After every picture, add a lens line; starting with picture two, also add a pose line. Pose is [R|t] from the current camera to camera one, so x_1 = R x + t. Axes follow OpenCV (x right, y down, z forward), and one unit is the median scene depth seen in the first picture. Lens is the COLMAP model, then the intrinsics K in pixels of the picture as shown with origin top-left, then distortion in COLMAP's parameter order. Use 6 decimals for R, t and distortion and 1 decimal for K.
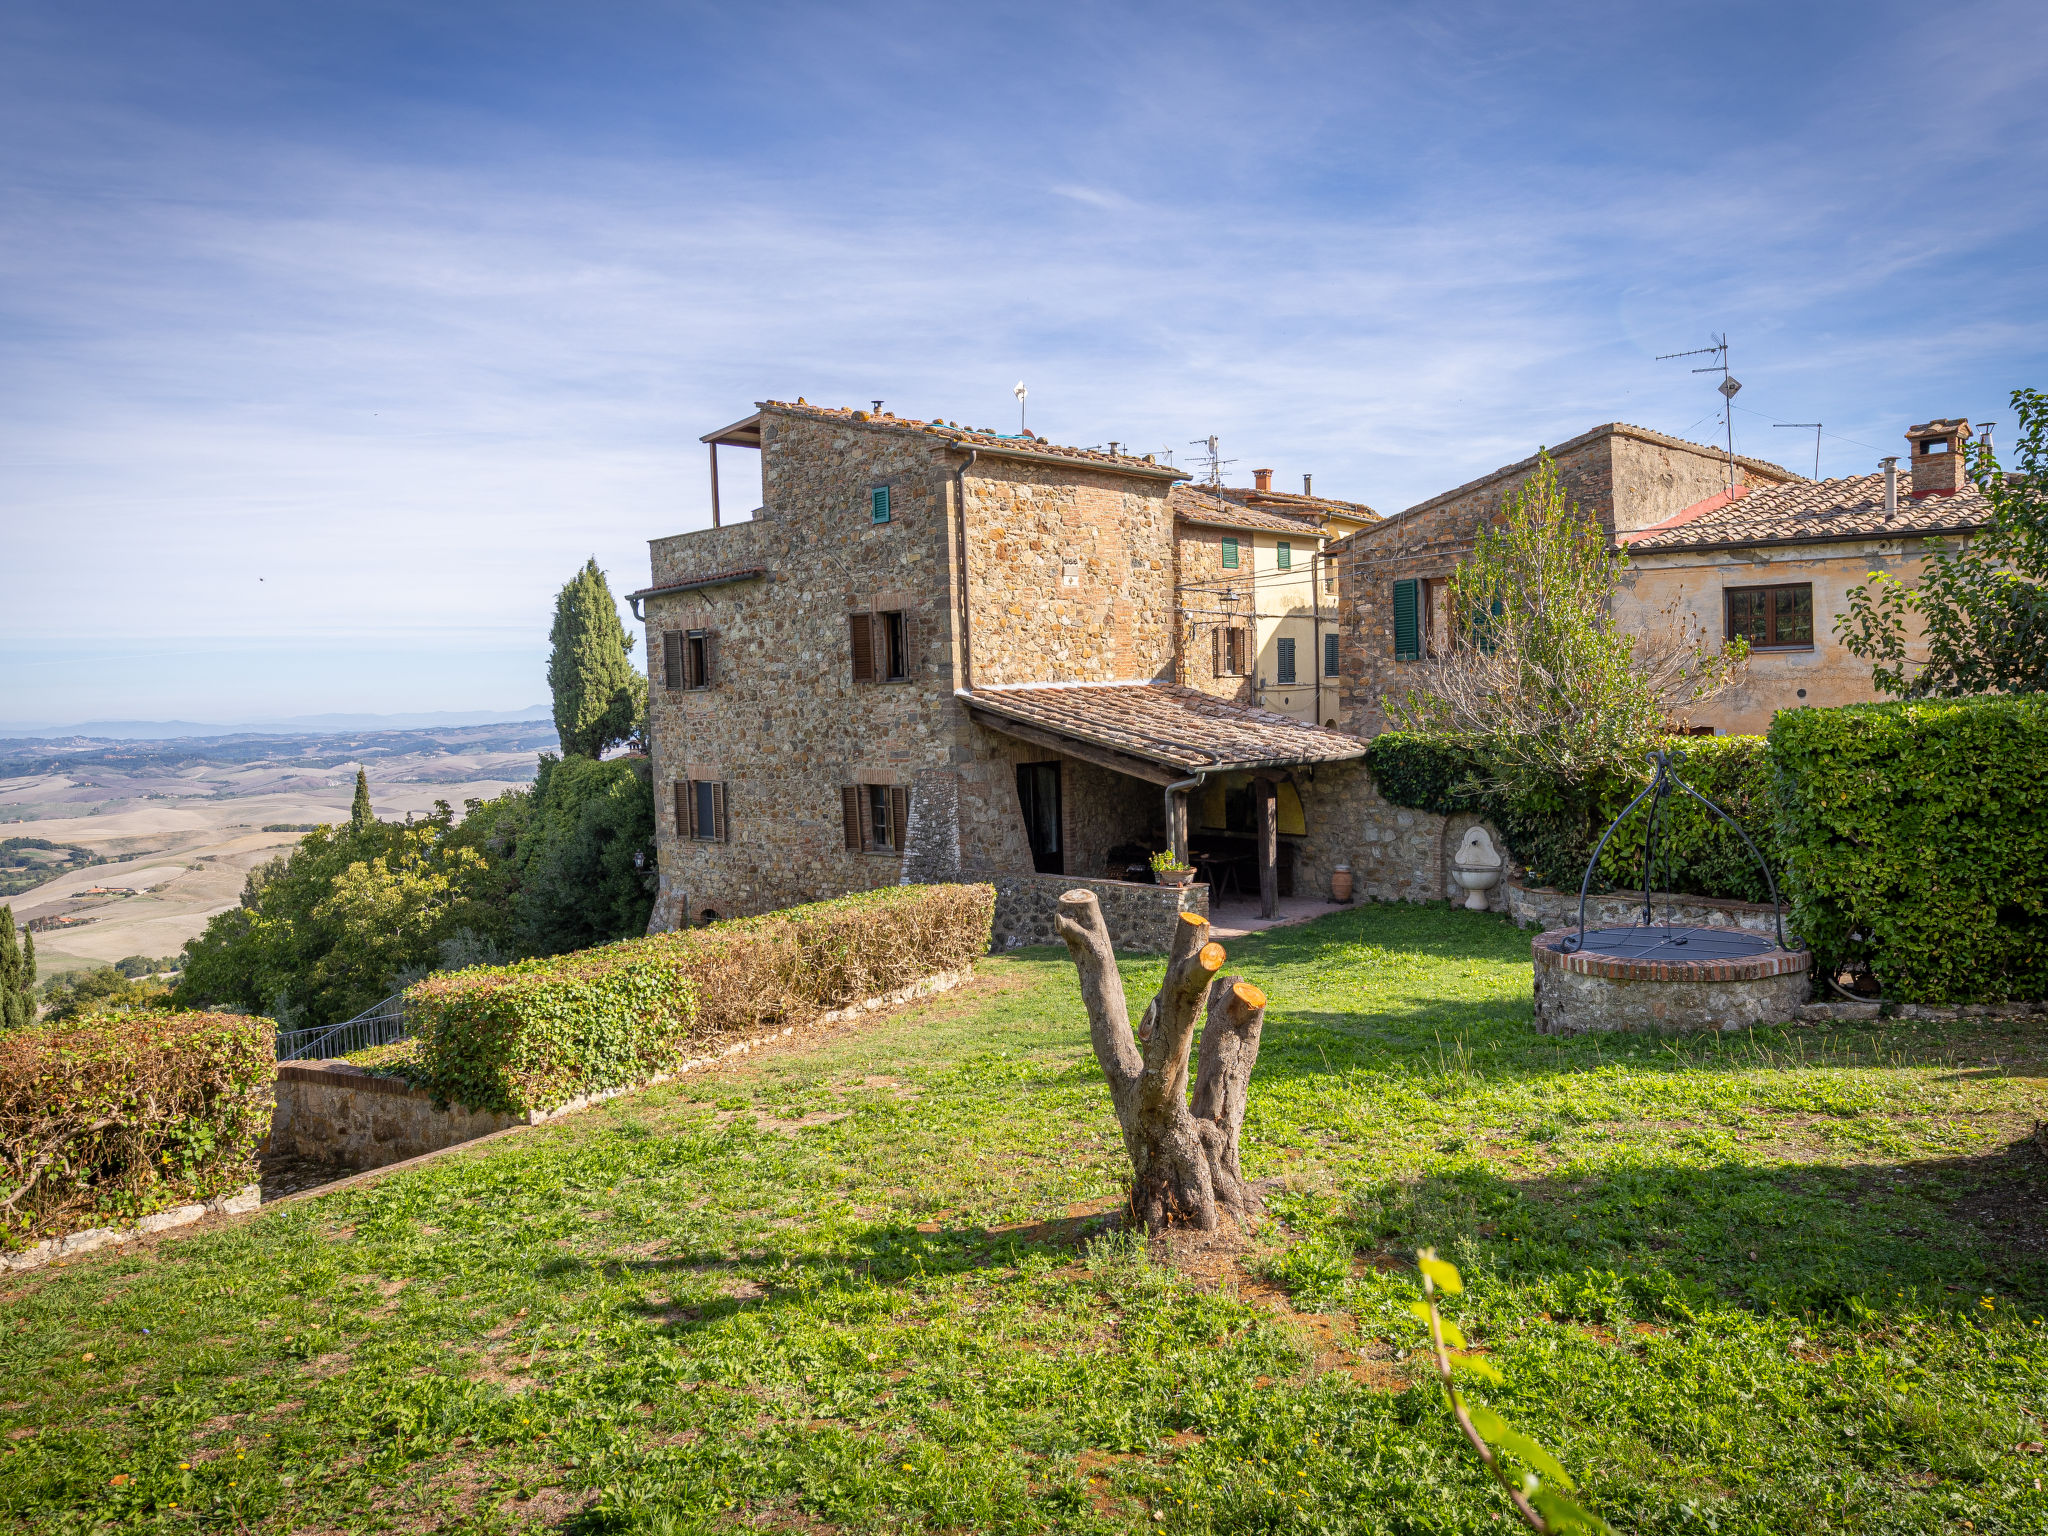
lens RADIAL K [[1472.5, 0, 1021.1], [0, 1472.5, 767.0], [0, 0, 1]] dist [0.006048, 0.000719]
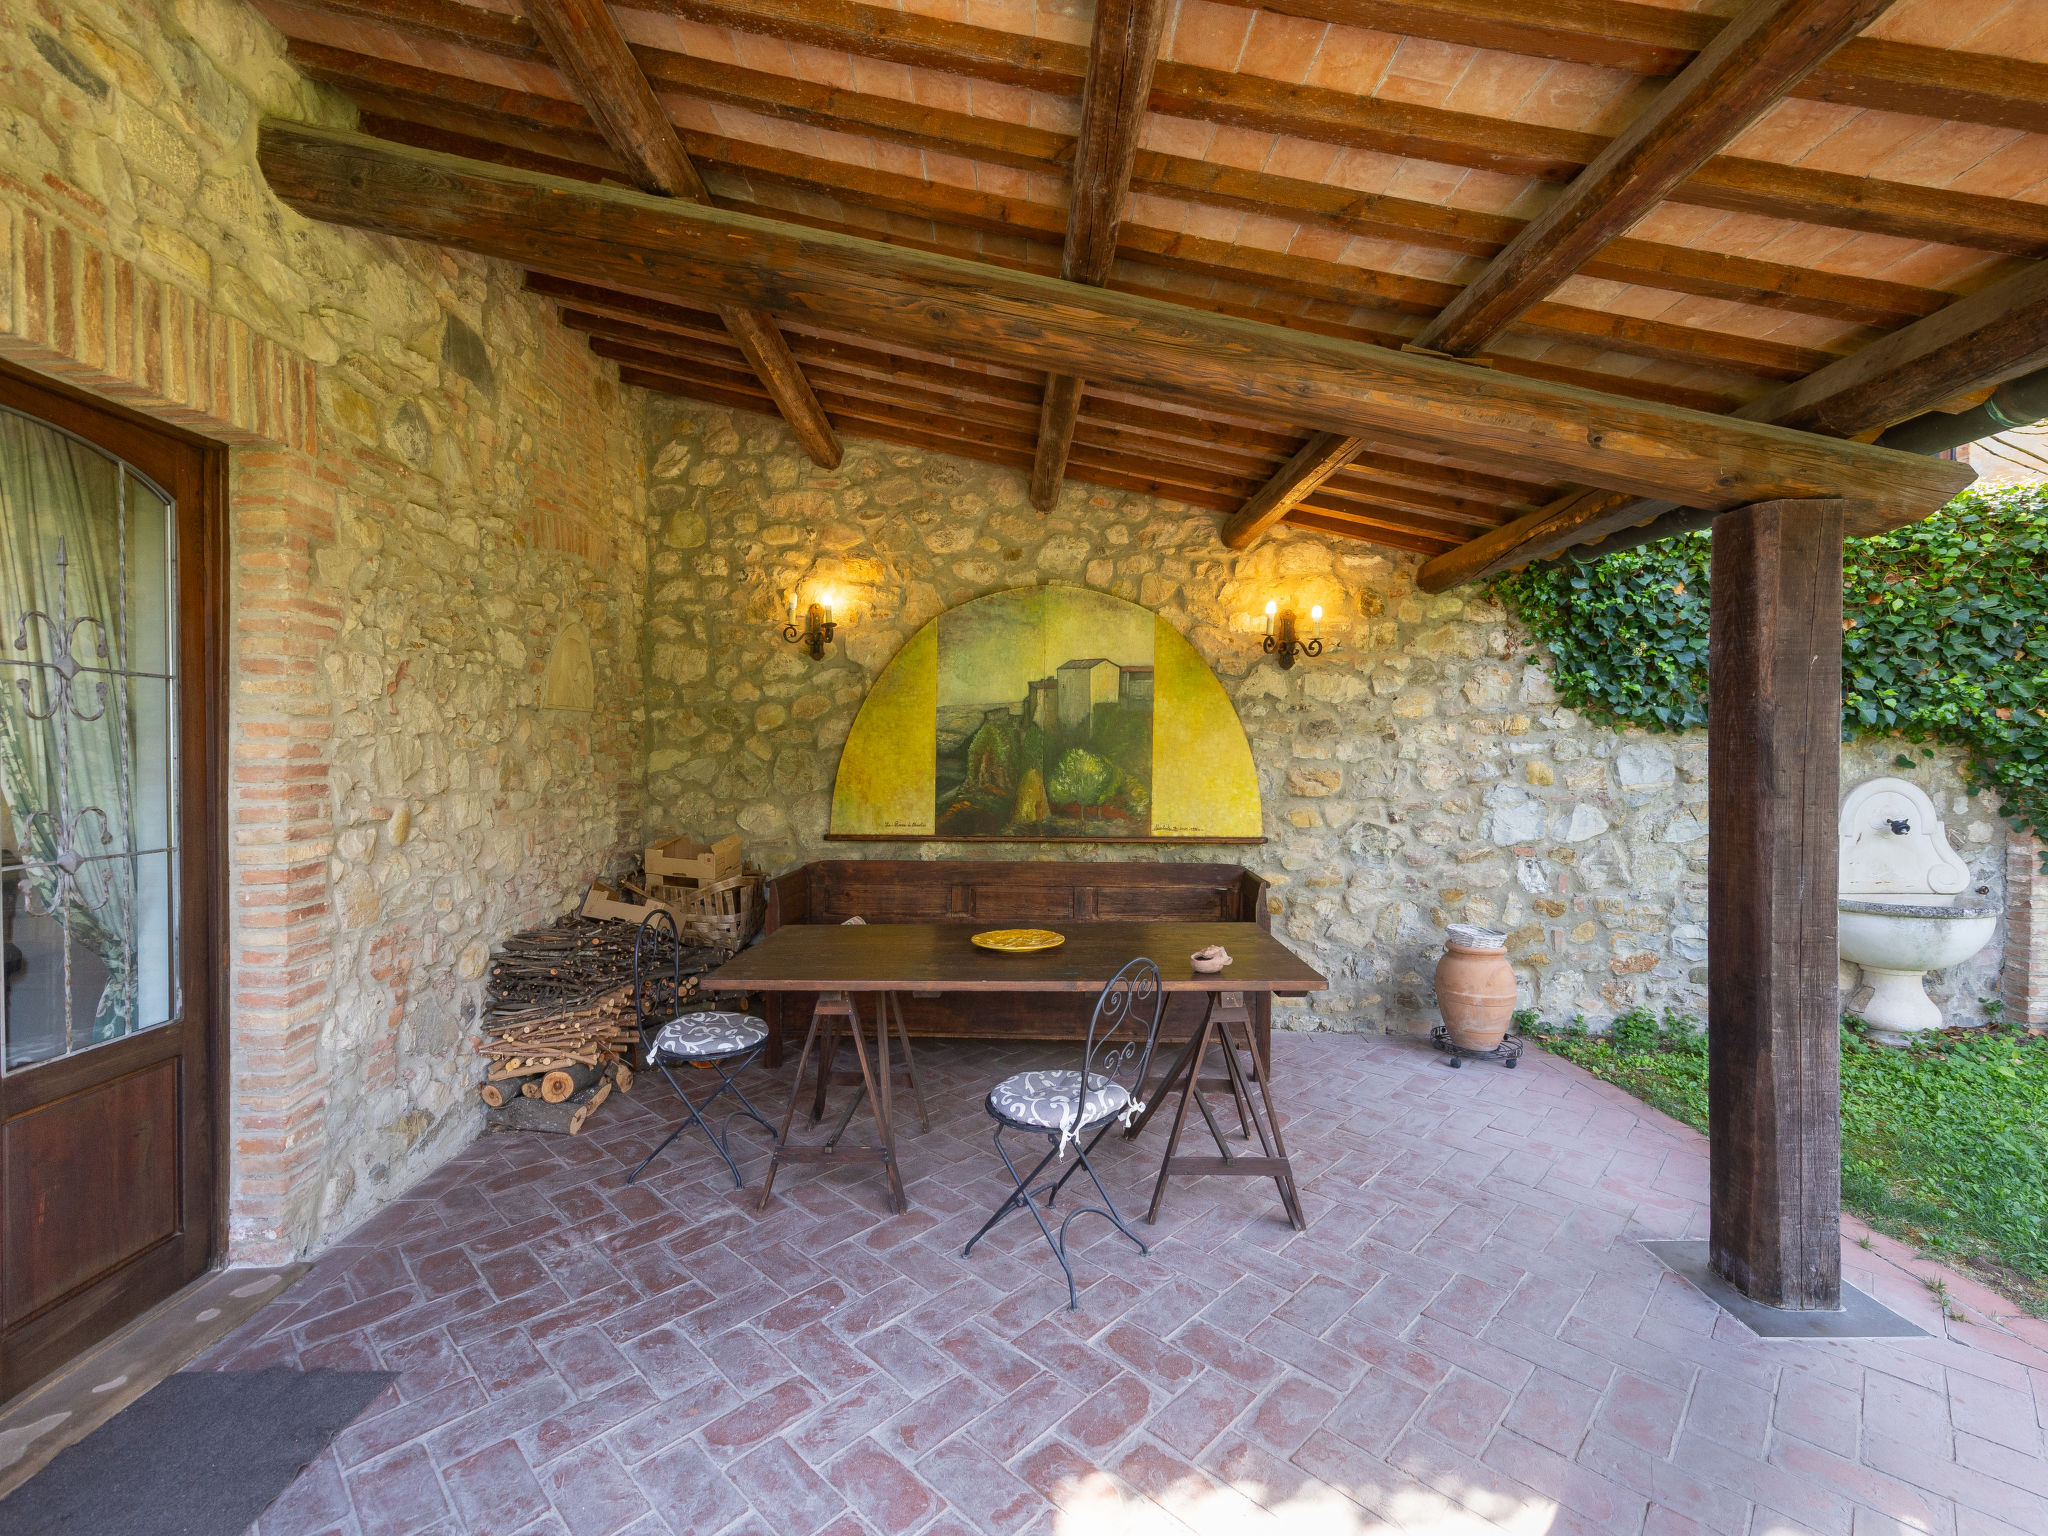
lens RADIAL K [[894.0, 0, 1014.4], [0, 894.0, 757.4], [0, 0, 1]] dist [0.002150, -0.000355]
pose [[0.727816, 0.019484, 0.685495, 0.032384], [0.024934, 0.998183, -0.054846, 0.051651], [-0.685319, 0.057010, 0.726009, 1.216584]]
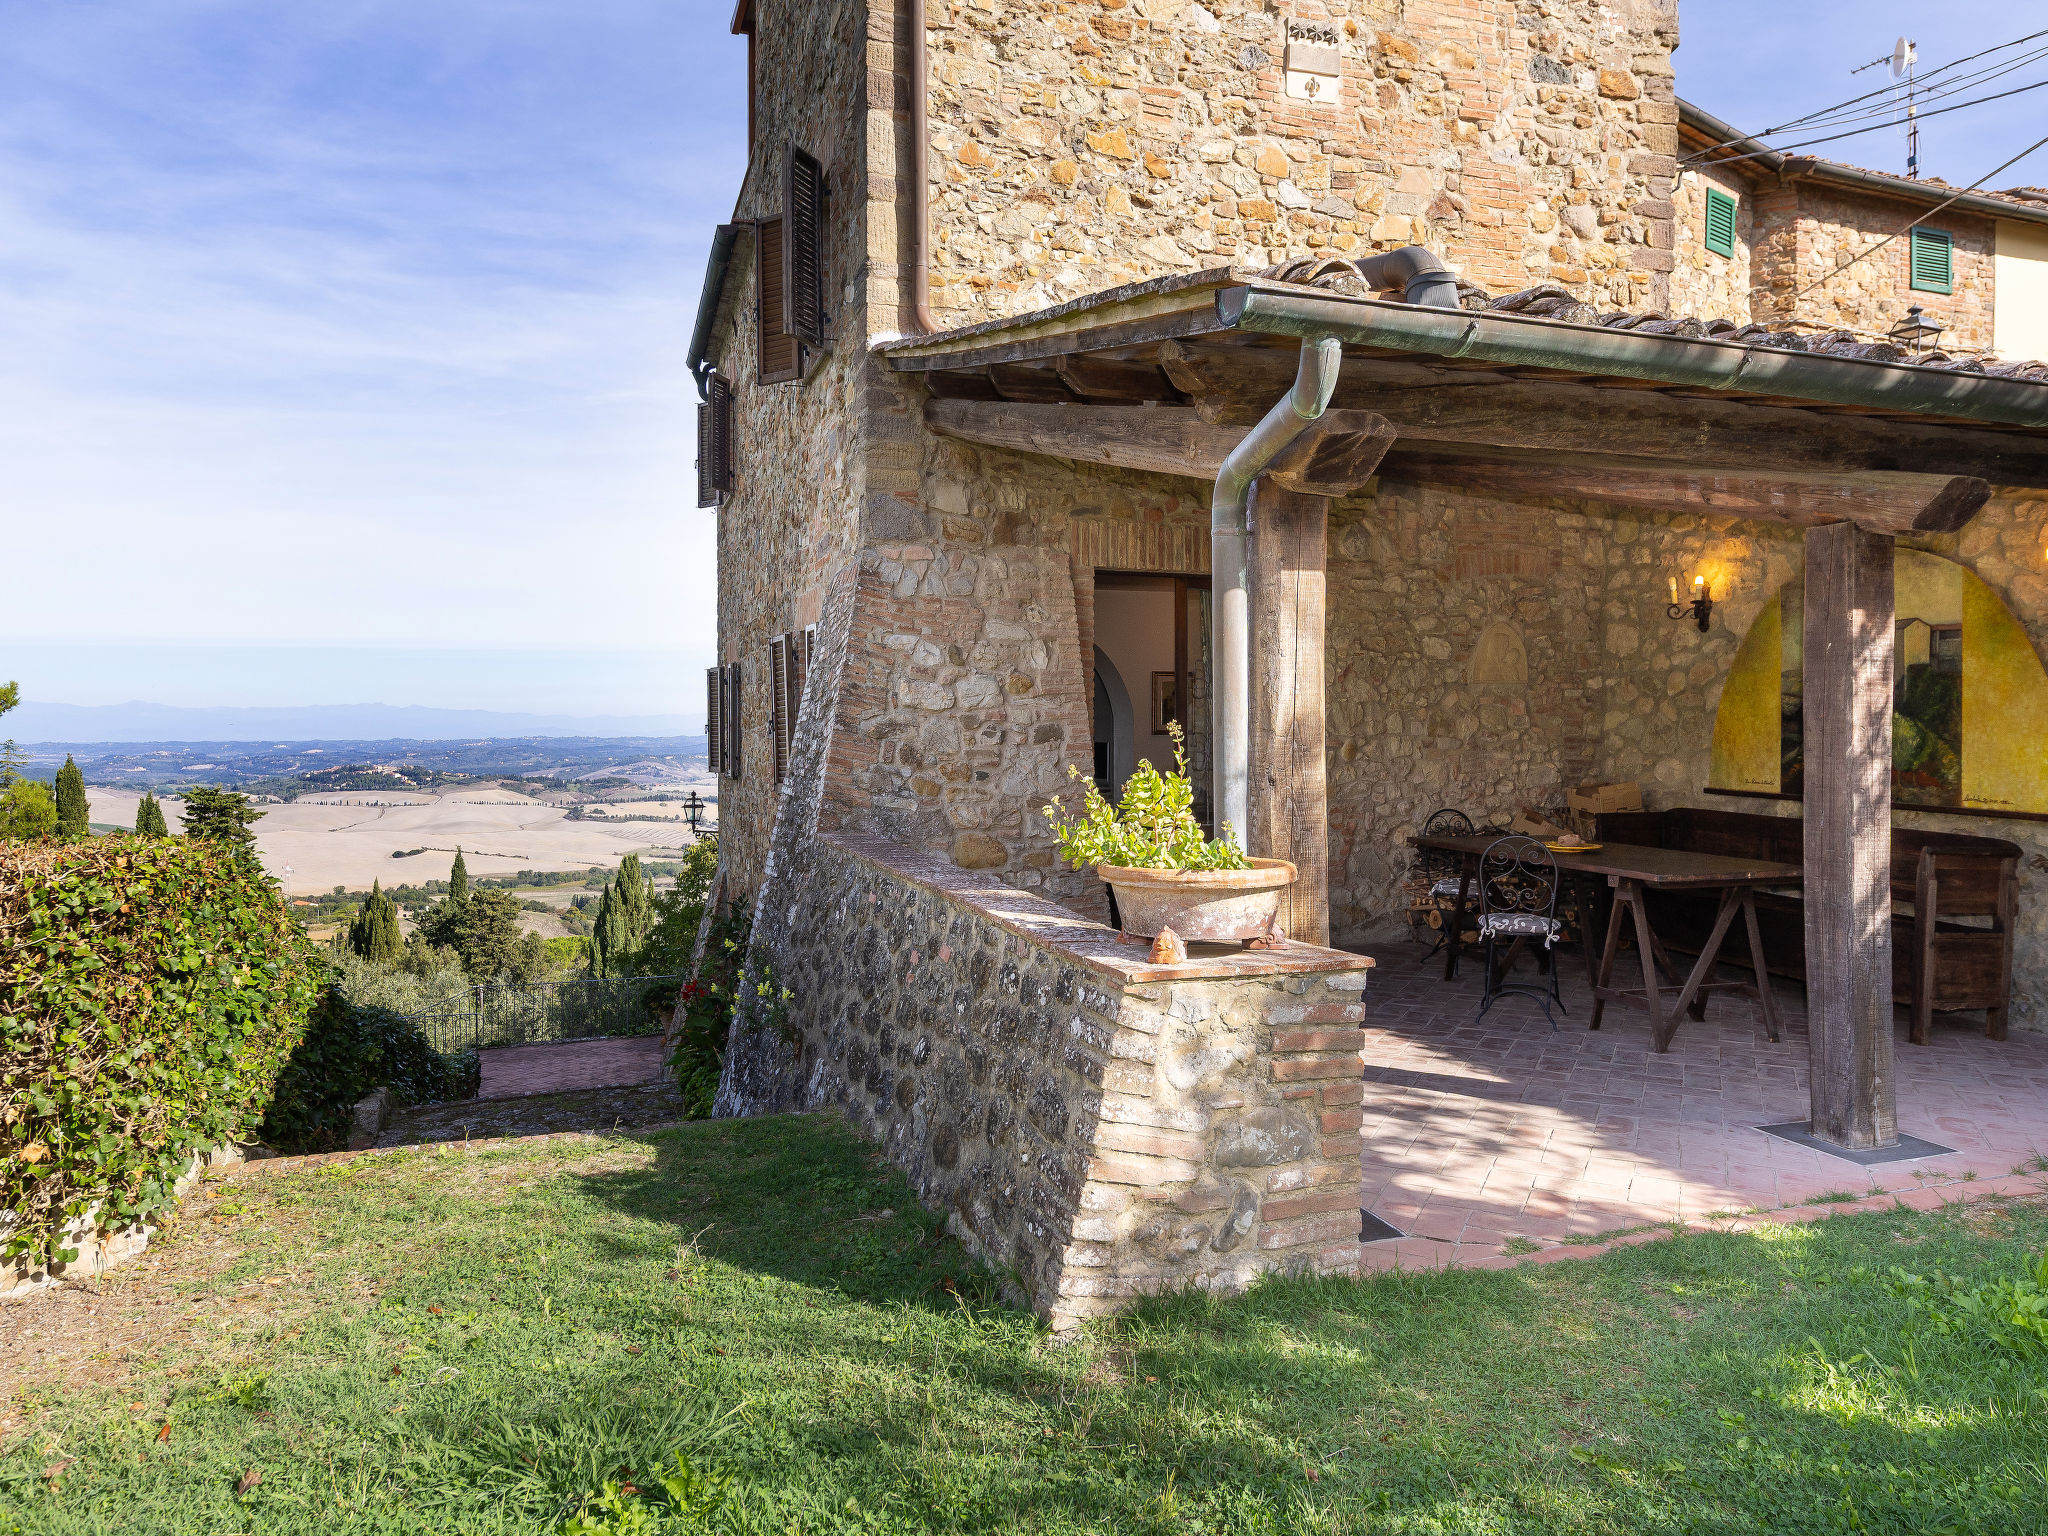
lens RADIAL K [[1390.7, 0, 1025.5], [0, 1390.7, 733.0], [0, 0, 1]] dist [0.005852, -0.001098]
pose [[0.885203, 0.037266, -0.463710, 0.190750], [-0.055399, 0.998138, -0.025538, 0.065009], [0.461894, 0.048295, 0.885619, 0.928577]]
